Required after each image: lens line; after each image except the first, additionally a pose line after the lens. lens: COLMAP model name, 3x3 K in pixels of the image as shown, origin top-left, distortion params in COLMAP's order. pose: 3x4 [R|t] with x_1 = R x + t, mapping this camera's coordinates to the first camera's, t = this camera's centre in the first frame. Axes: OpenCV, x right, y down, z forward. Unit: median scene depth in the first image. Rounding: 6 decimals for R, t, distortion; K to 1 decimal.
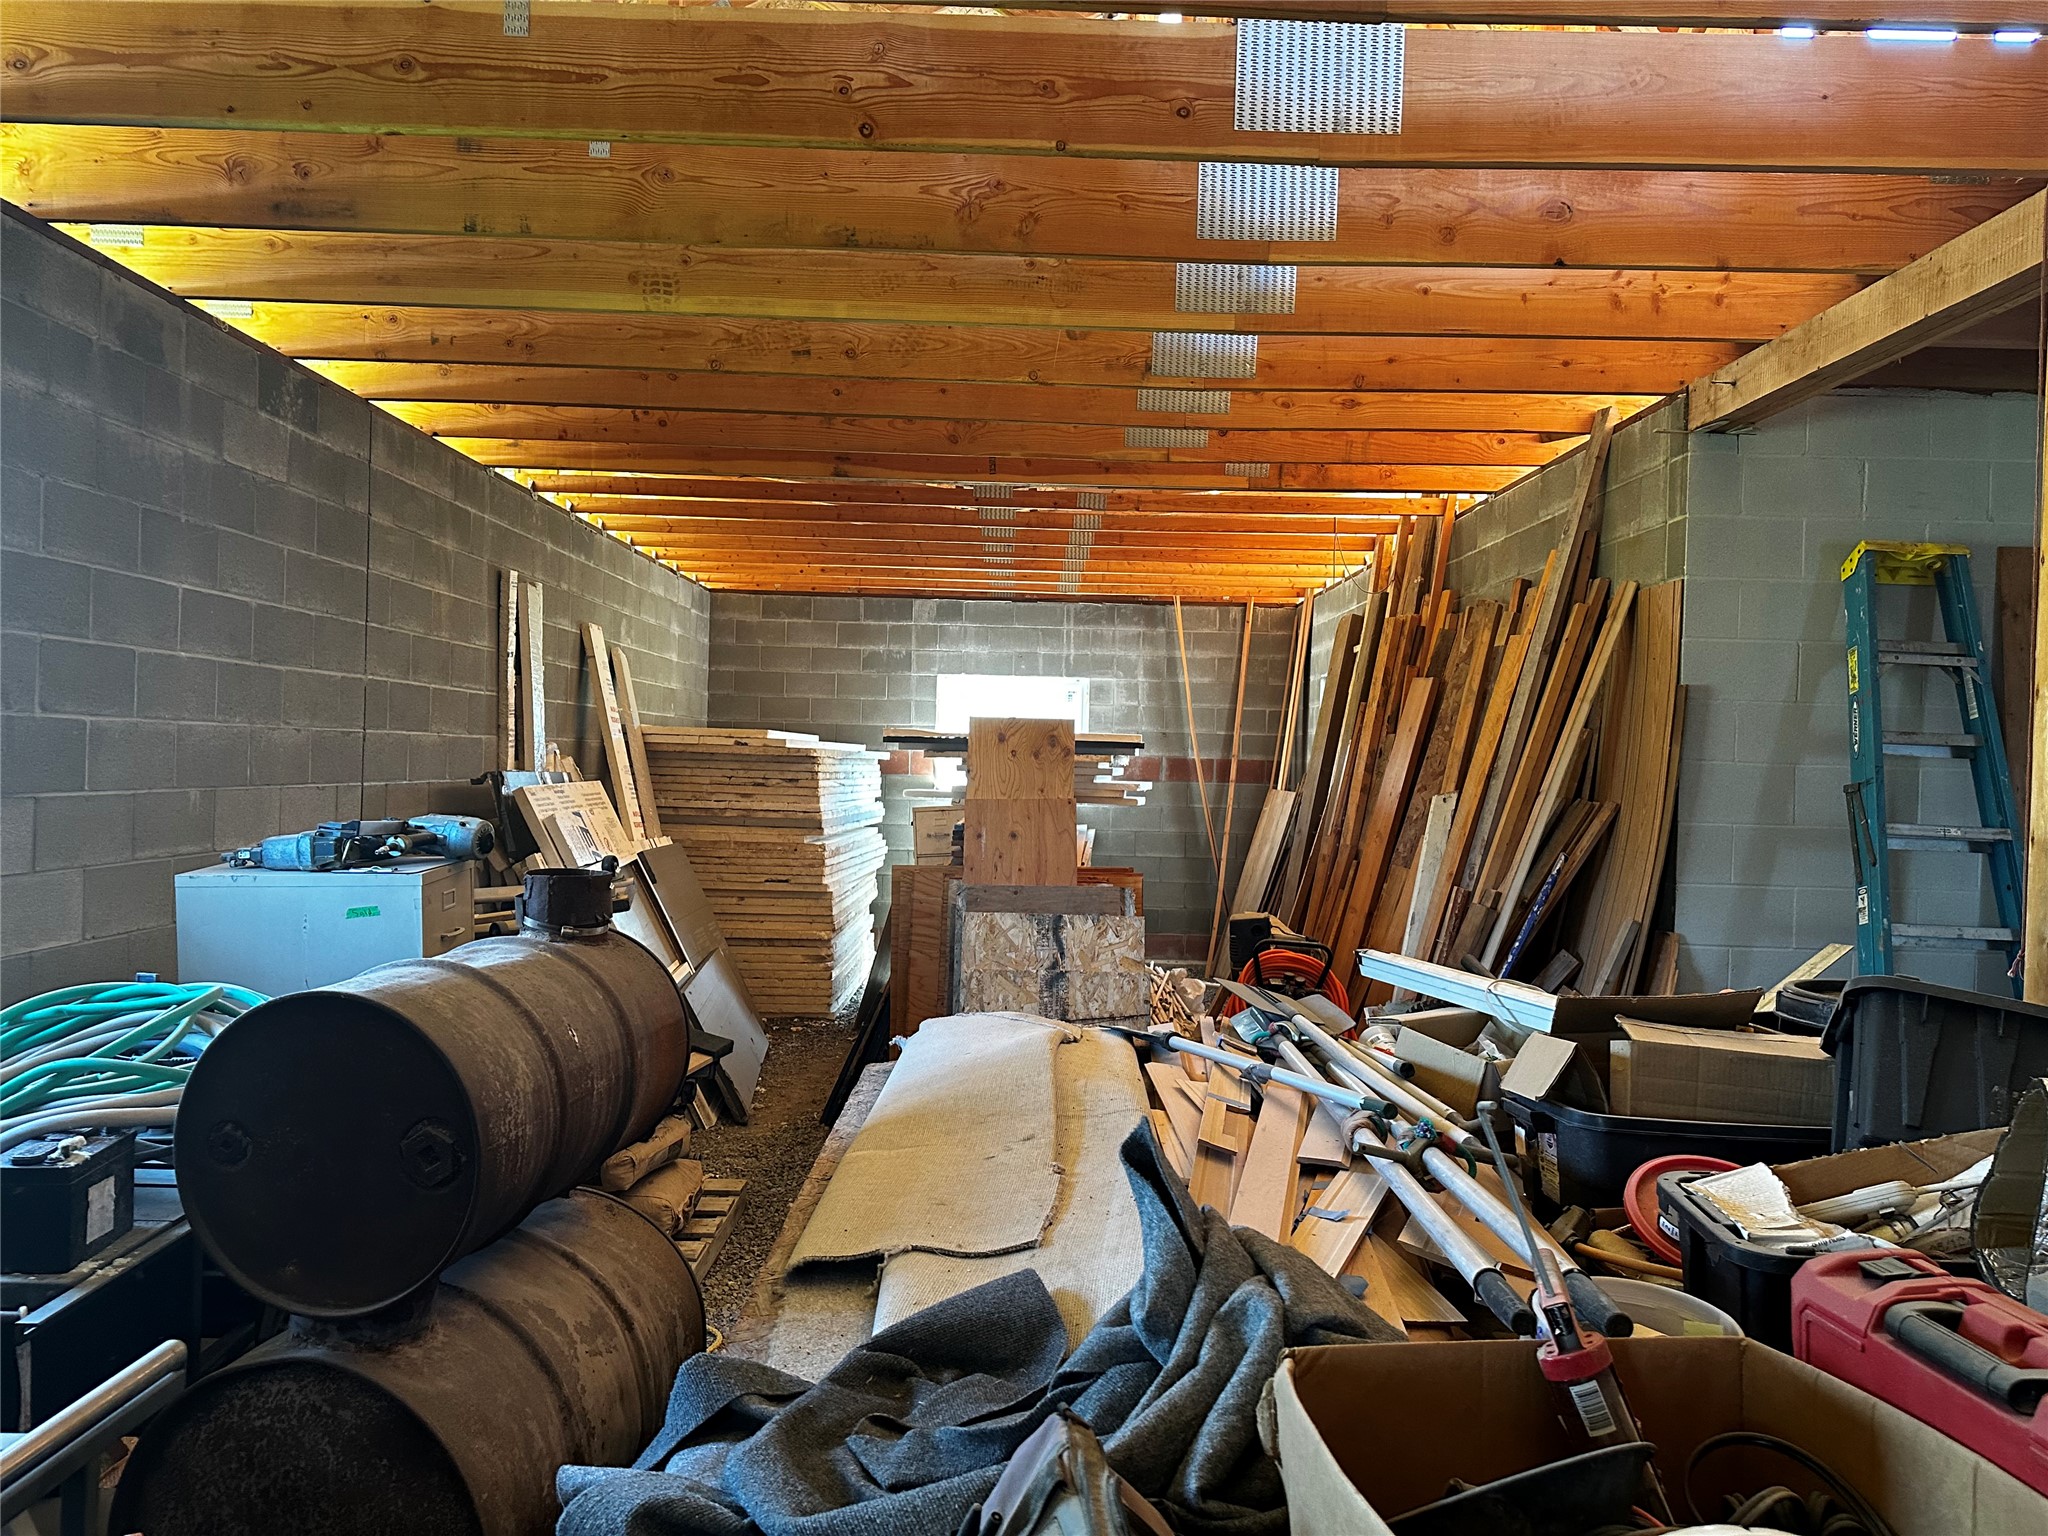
lens RADIAL K [[1410.1, 0, 1024.0], [0, 1410.1, 768.0], [0, 0, 1]] dist [0.091500, -0.119762]
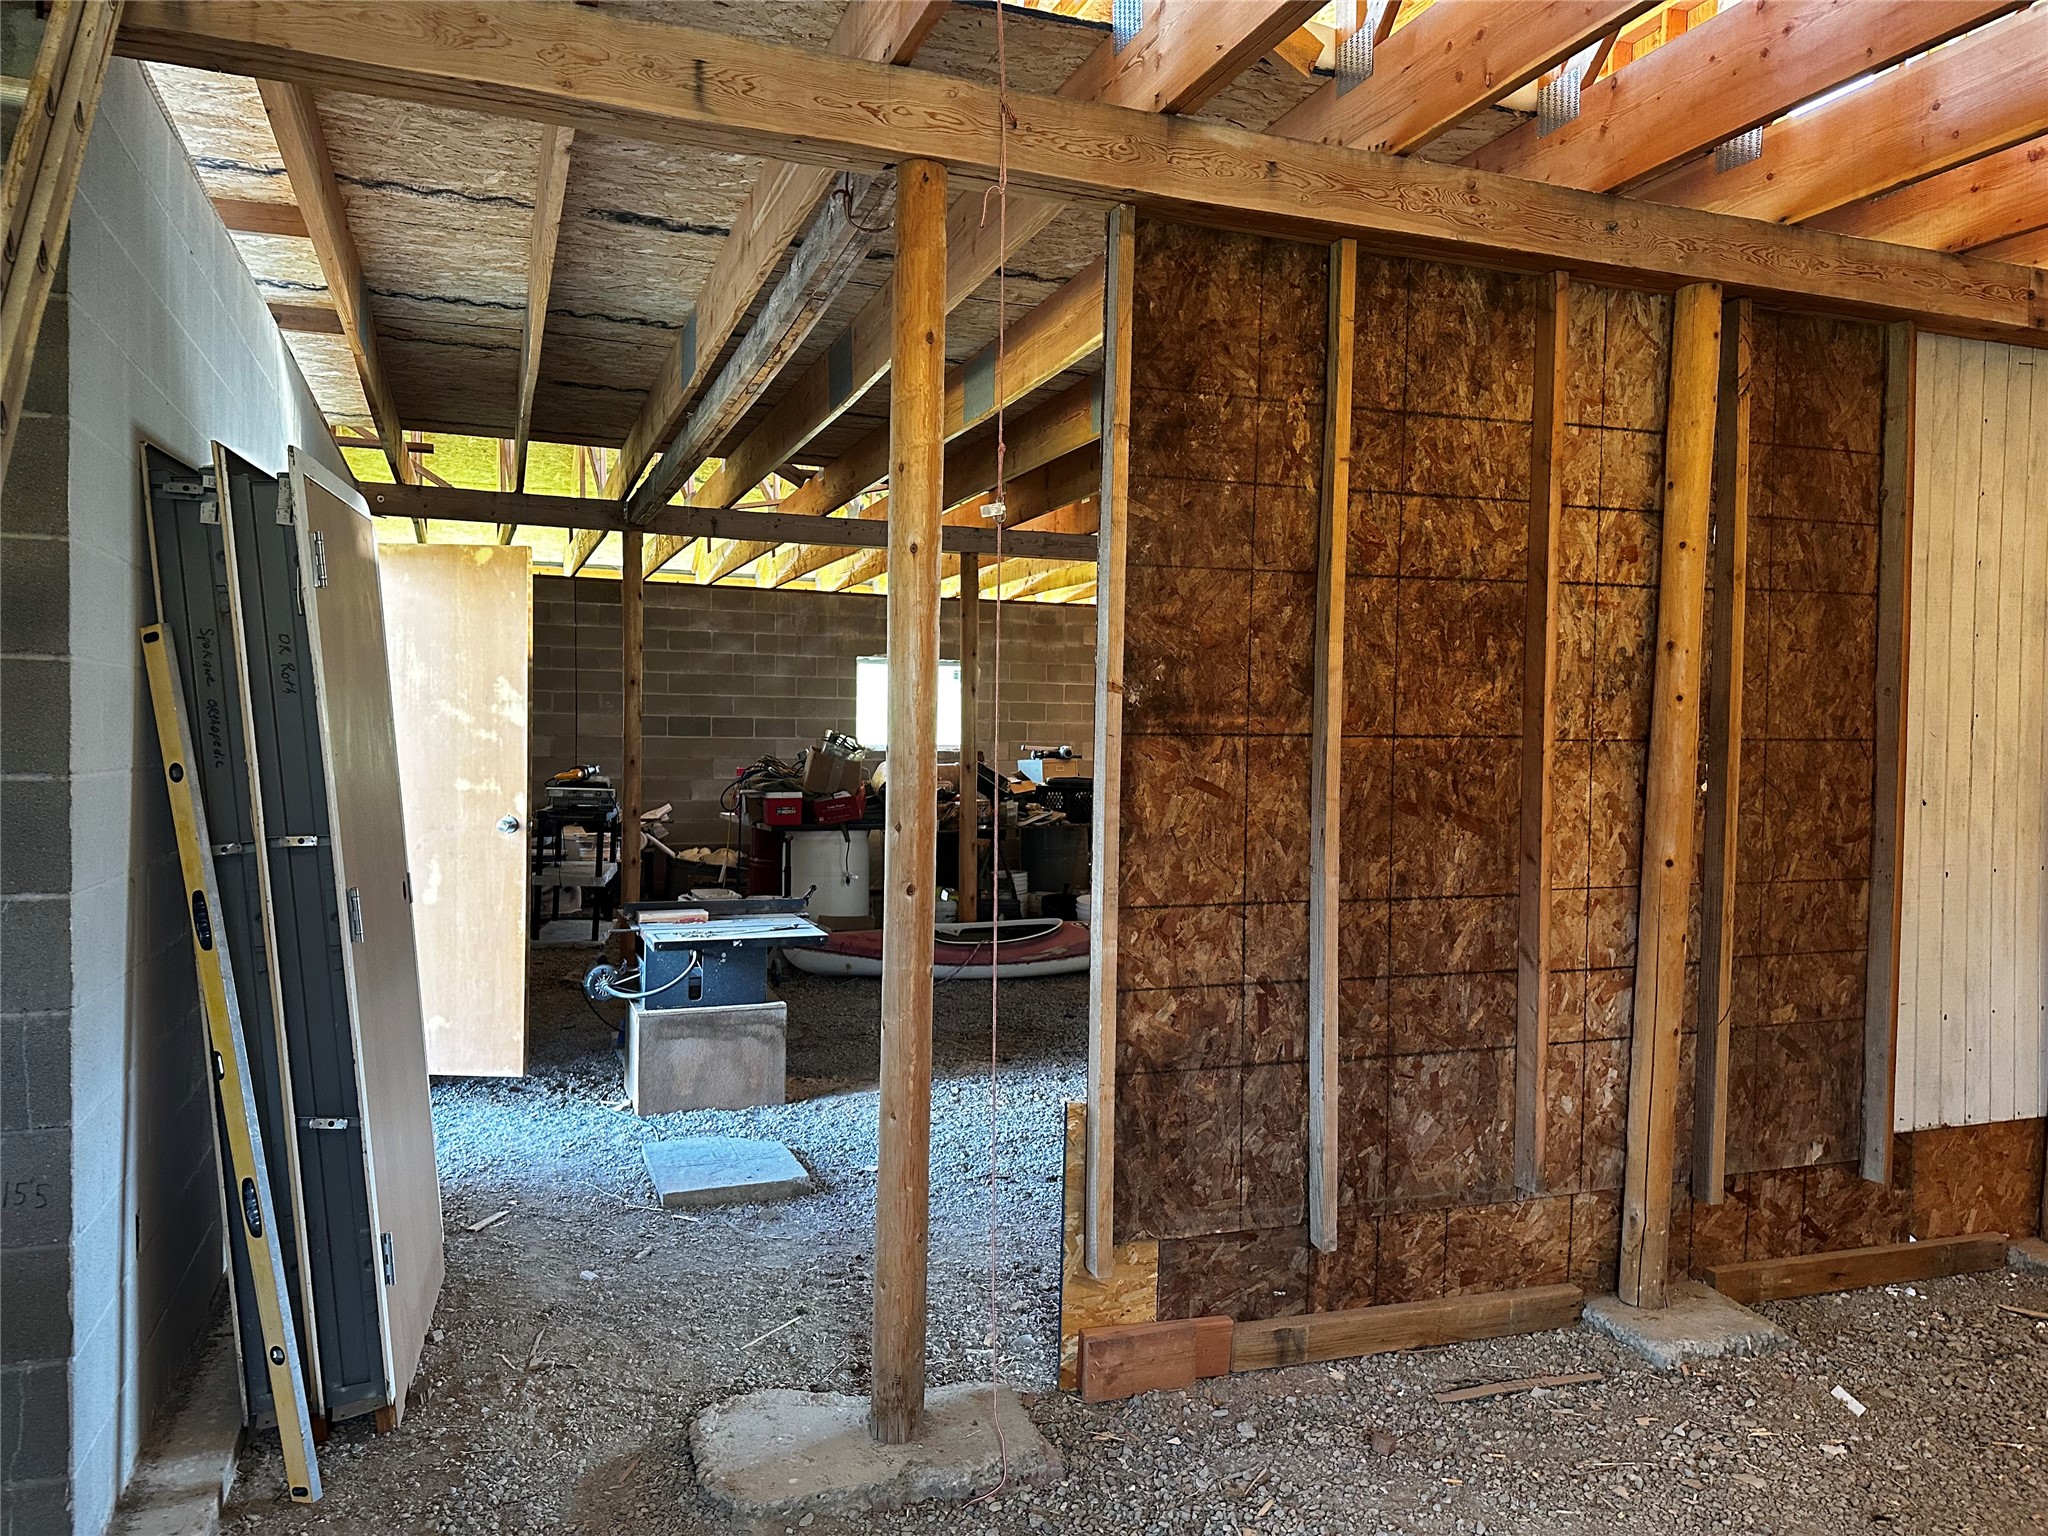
lens RADIAL K [[1410.1, 0, 1024.0], [0, 1410.1, 768.0], [0, 0, 1]] dist [0.091500, -0.119762]
pose [[0.355611, 0.002899, -0.934629, 2.377176], [-0.010657, 0.999943, -0.000953, 0.076344], [0.934573, 0.010299, 0.355622, -0.295828]]
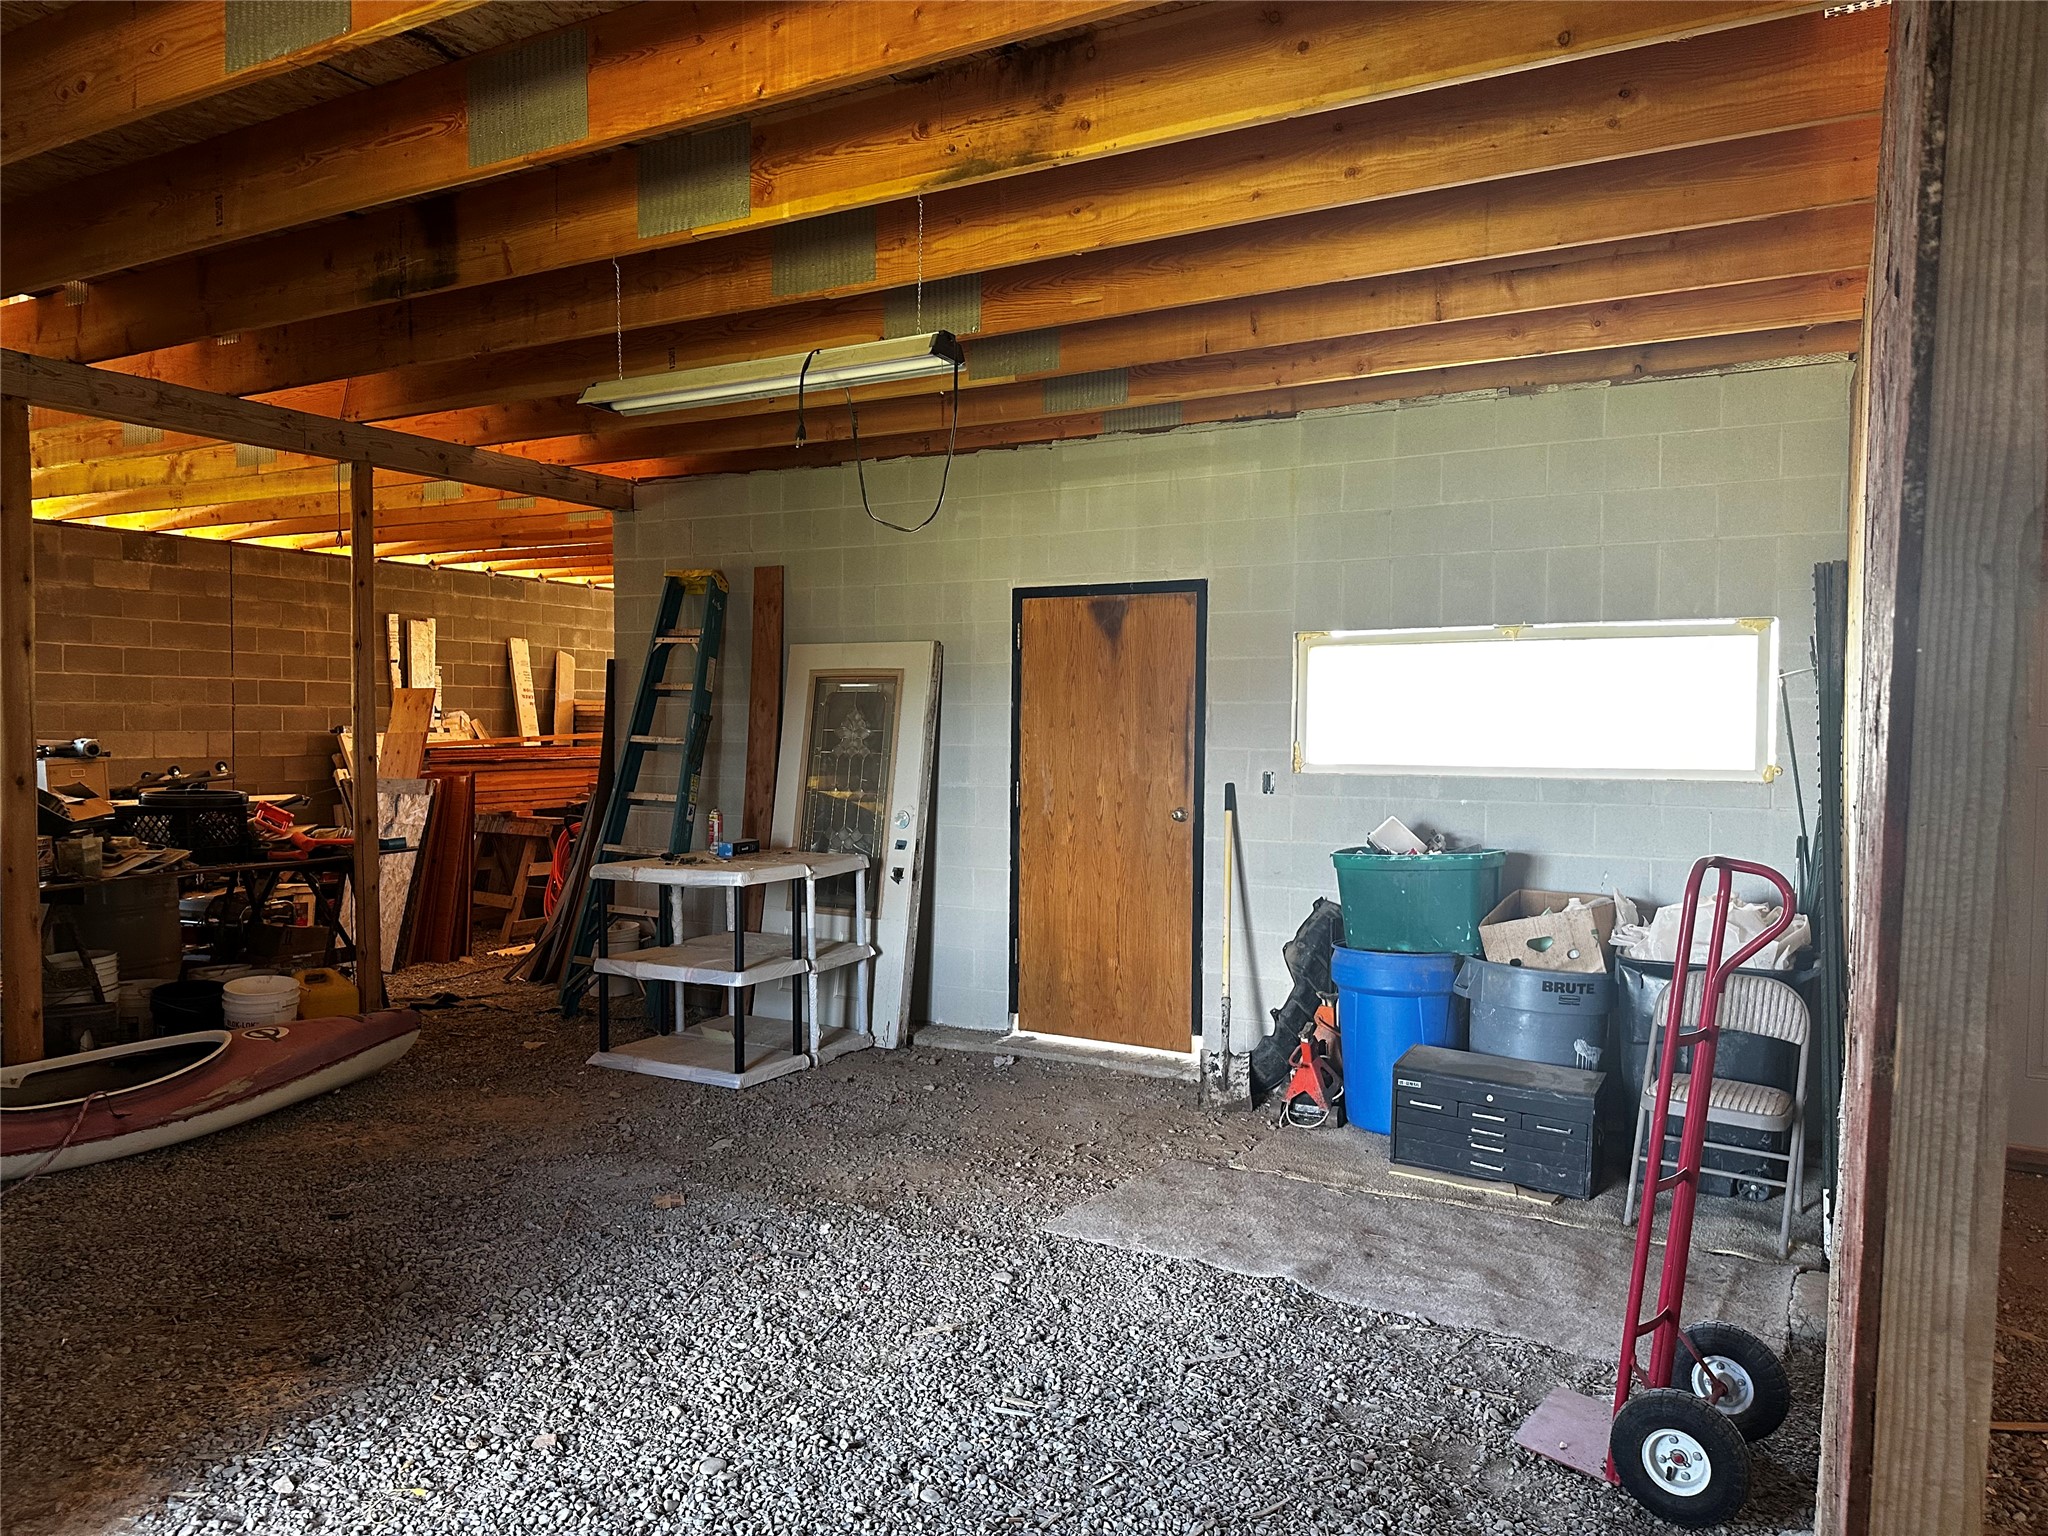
lens RADIAL K [[1410.1, 0, 1024.0], [0, 1410.1, 768.0], [0, 0, 1]] dist [0.091500, -0.119762]
pose [[0.877592, -0.004901, -0.479384, 1.722077], [0.012379, 0.999846, 0.012441, 0.058810], [0.479249, -0.016852, 0.877517, -0.272707]]
